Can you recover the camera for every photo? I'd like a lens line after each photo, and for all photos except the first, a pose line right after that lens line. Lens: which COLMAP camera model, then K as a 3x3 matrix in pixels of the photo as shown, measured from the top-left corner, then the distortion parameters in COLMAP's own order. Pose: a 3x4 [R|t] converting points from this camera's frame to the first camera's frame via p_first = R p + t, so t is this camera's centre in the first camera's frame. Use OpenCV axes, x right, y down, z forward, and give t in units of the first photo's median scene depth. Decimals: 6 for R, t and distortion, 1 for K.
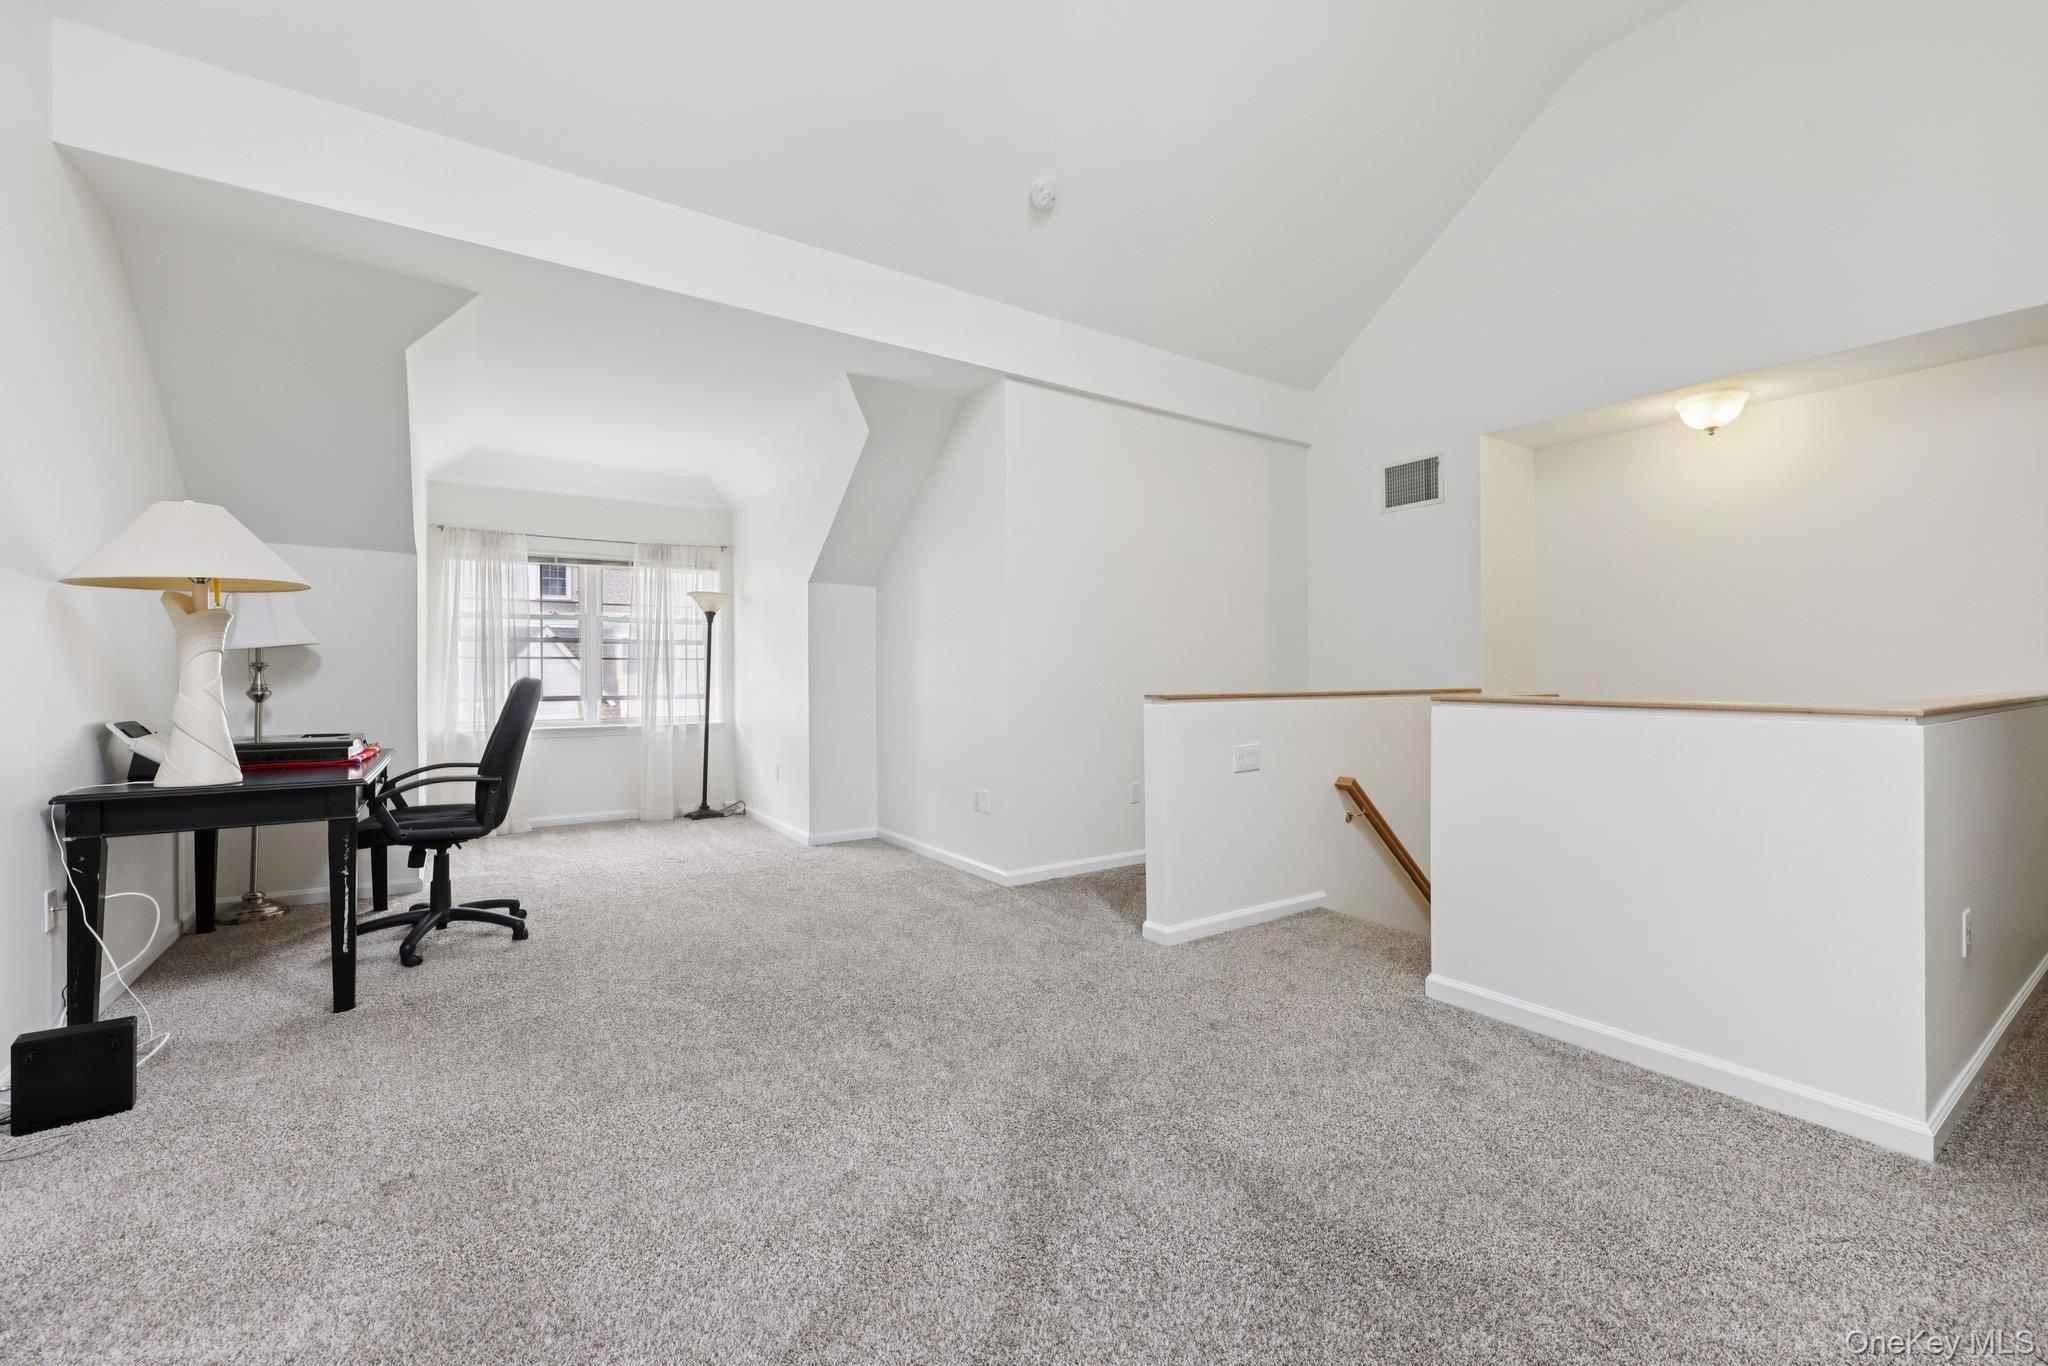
lens RADIAL K [[837.3, 0, 1039.1], [0, 837.3, 670.5], [0, 0, 1]] dist [0.000889, 0.000091]
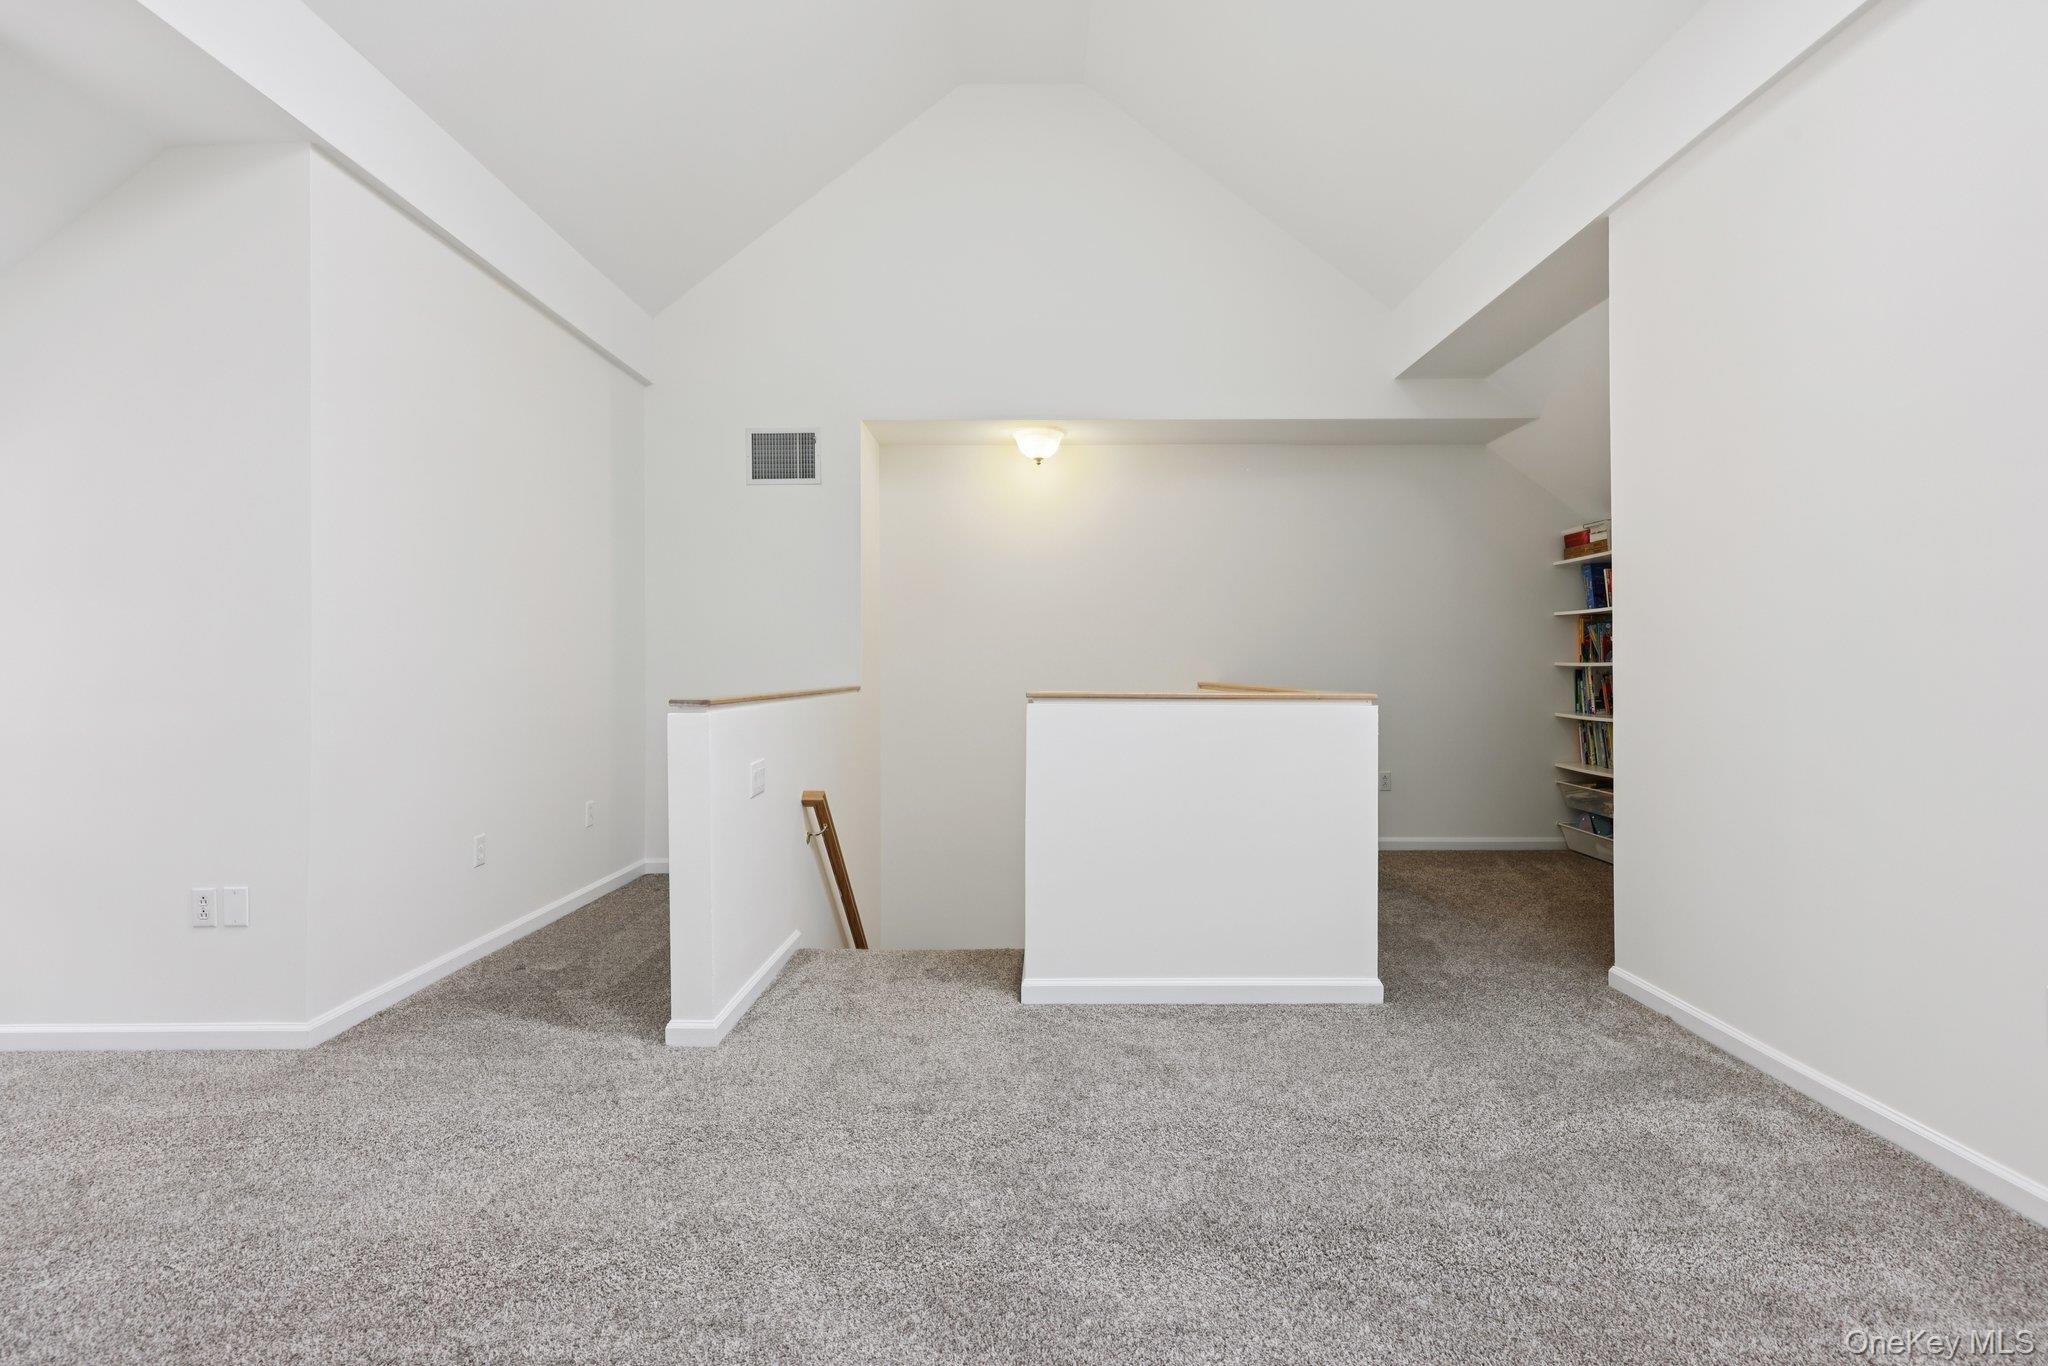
lens RADIAL K [[970.1, 0, 1025.1], [0, 970.1, 670.8], [0, 0, 1]] dist [0.001492, 0.000918]
pose [[0.579794, -0.000112, 0.814763, -0.362776], [-0.001224, 0.999999, 0.001008, 0.003790], [-0.814762, -0.001582, 0.579793, 0.285605]]
